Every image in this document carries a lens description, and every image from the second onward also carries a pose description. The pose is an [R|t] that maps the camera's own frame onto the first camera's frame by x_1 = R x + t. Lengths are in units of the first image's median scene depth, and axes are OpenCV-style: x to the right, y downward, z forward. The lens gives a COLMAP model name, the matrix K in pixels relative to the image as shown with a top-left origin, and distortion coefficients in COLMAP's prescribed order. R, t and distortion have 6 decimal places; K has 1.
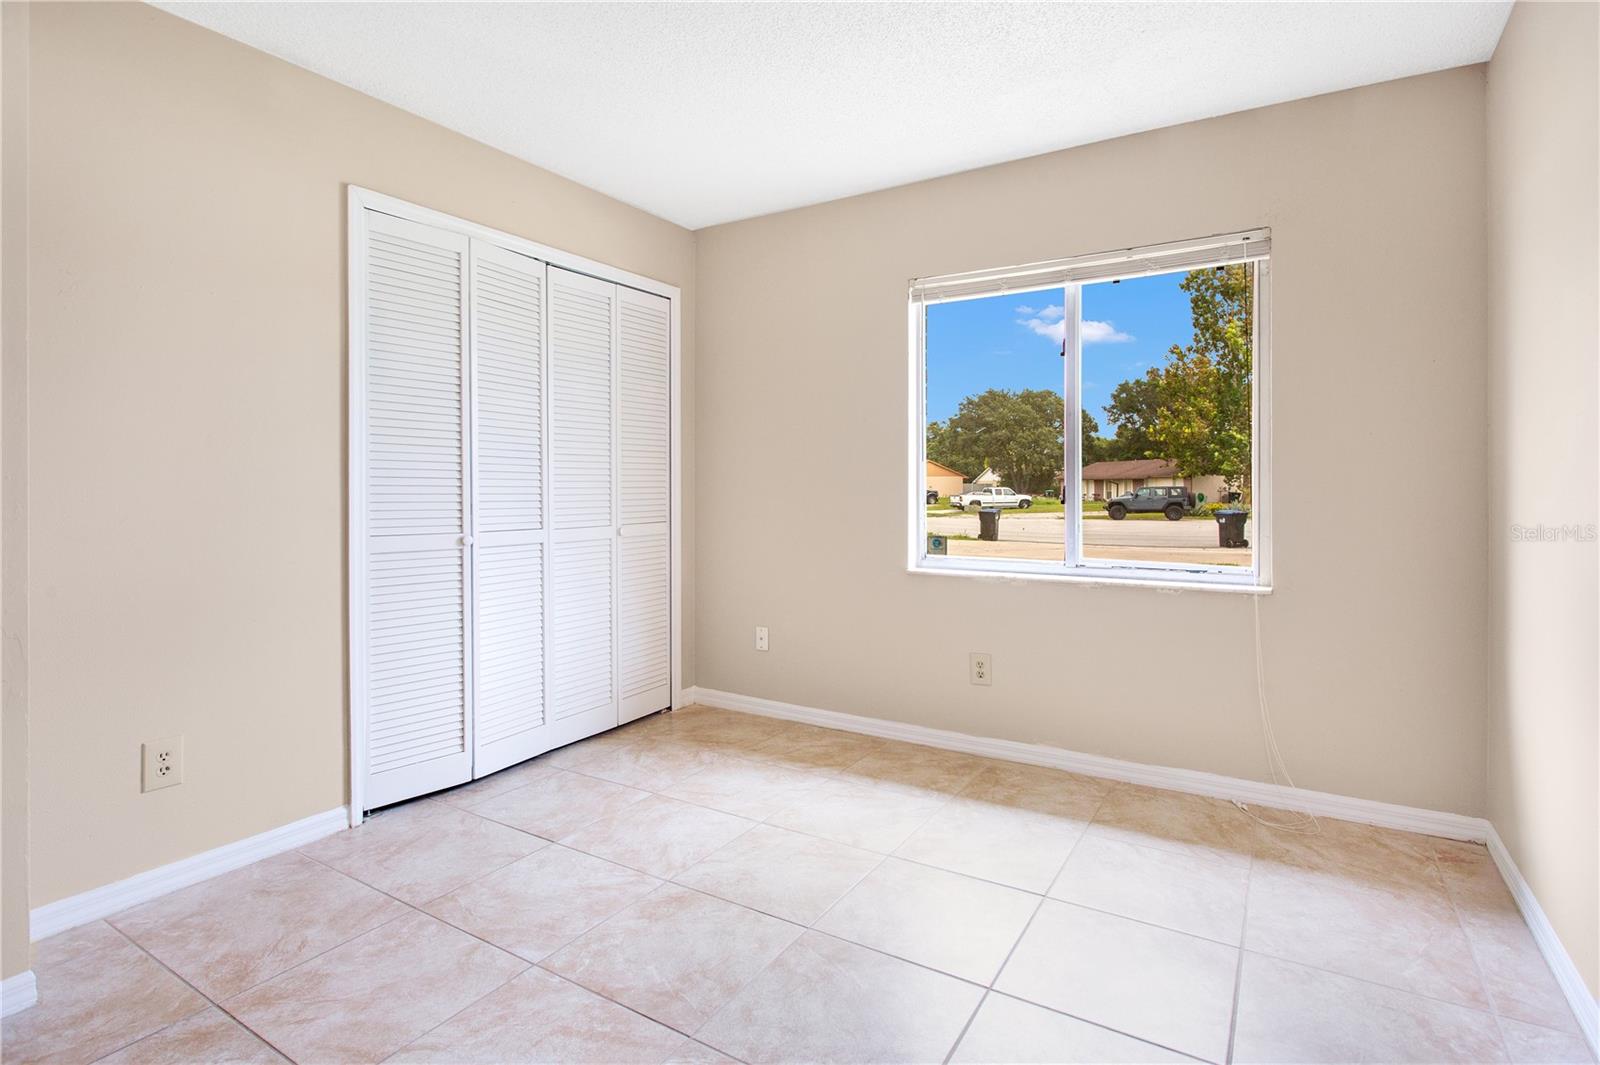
lens RADIAL K [[775.8, 0, 803.0], [0, 775.8, 503.5], [0, 0, 1]] dist [-0.003822, -0.000393]
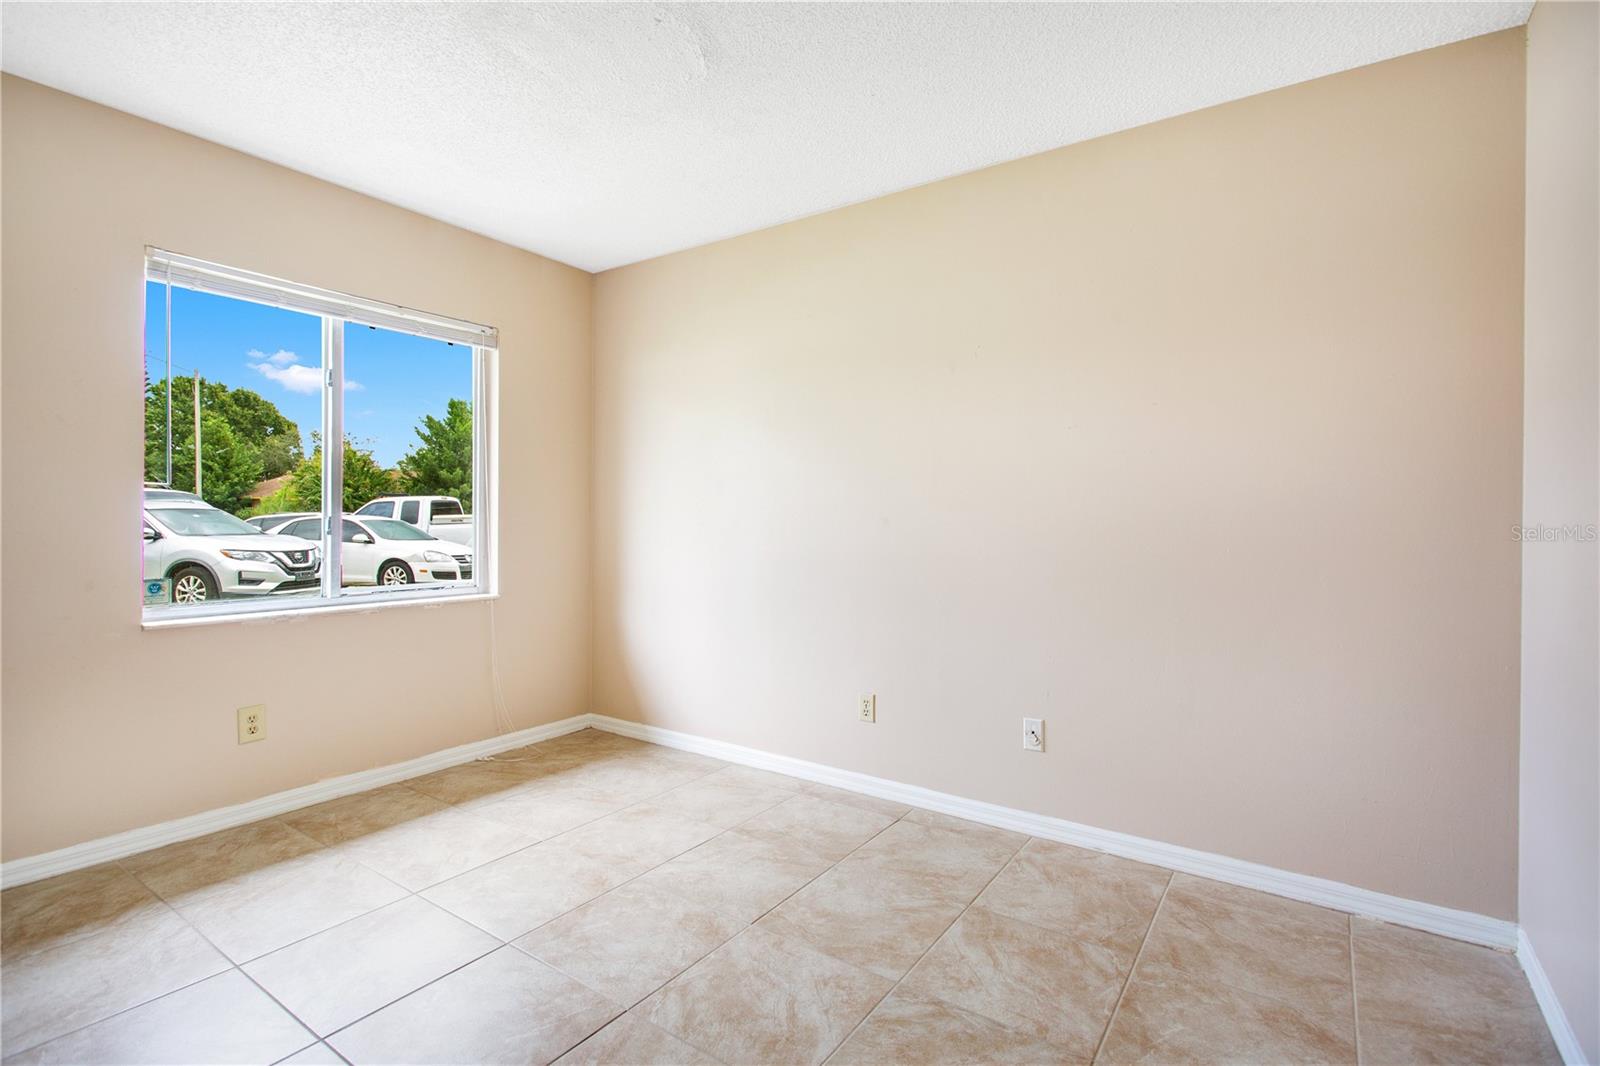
lens RADIAL K [[787.1, 0, 771.0], [0, 787.1, 516.2], [0, 0, 1]] dist [-0.023256, 0.009782]
pose [[0.069771, 0.008059, 0.997530, -0.712980], [0.014702, 0.999850, -0.009106, -0.007275], [-0.997455, 0.015301, 0.069642, 0.396225]]
